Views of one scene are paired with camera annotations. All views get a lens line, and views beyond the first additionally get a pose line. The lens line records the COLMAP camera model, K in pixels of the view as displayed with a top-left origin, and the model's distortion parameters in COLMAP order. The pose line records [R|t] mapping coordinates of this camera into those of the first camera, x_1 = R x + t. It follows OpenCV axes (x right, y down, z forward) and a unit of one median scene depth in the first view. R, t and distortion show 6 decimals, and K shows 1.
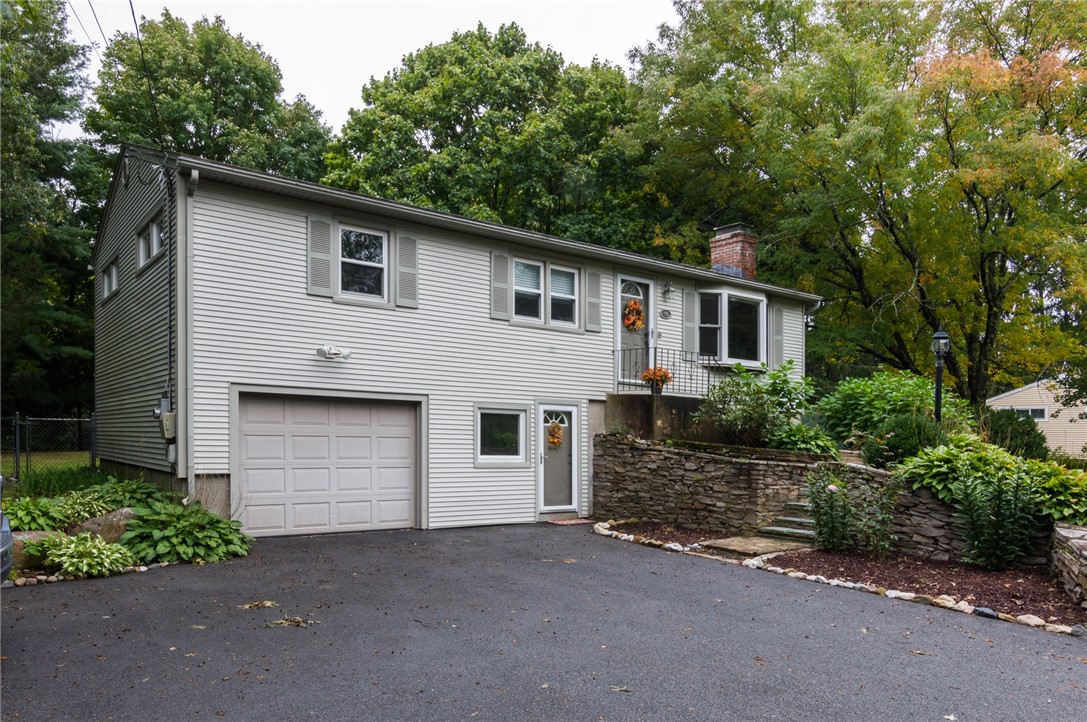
lens RADIAL K [[778.2, 0, 543.5], [0, 778.2, 361.0], [0, 0, 1]] dist [0.001604, 0.001479]
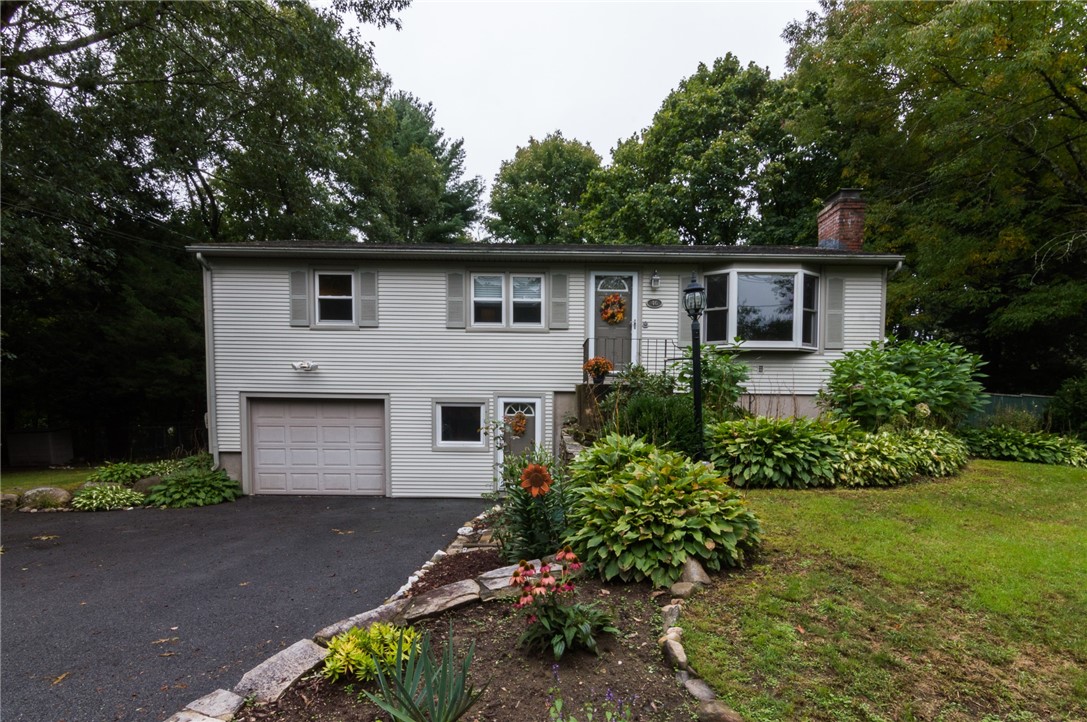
lens RADIAL K [[576.8, 0, 545.6], [0, 576.8, 421.3], [0, 0, 1]] dist [0.000351, 0.000412]
pose [[0.800836, -0.015802, -0.598676, 0.560617], [0.065935, 0.995901, 0.061913, 0.041793], [0.595244, -0.089055, 0.798595, 0.348960]]
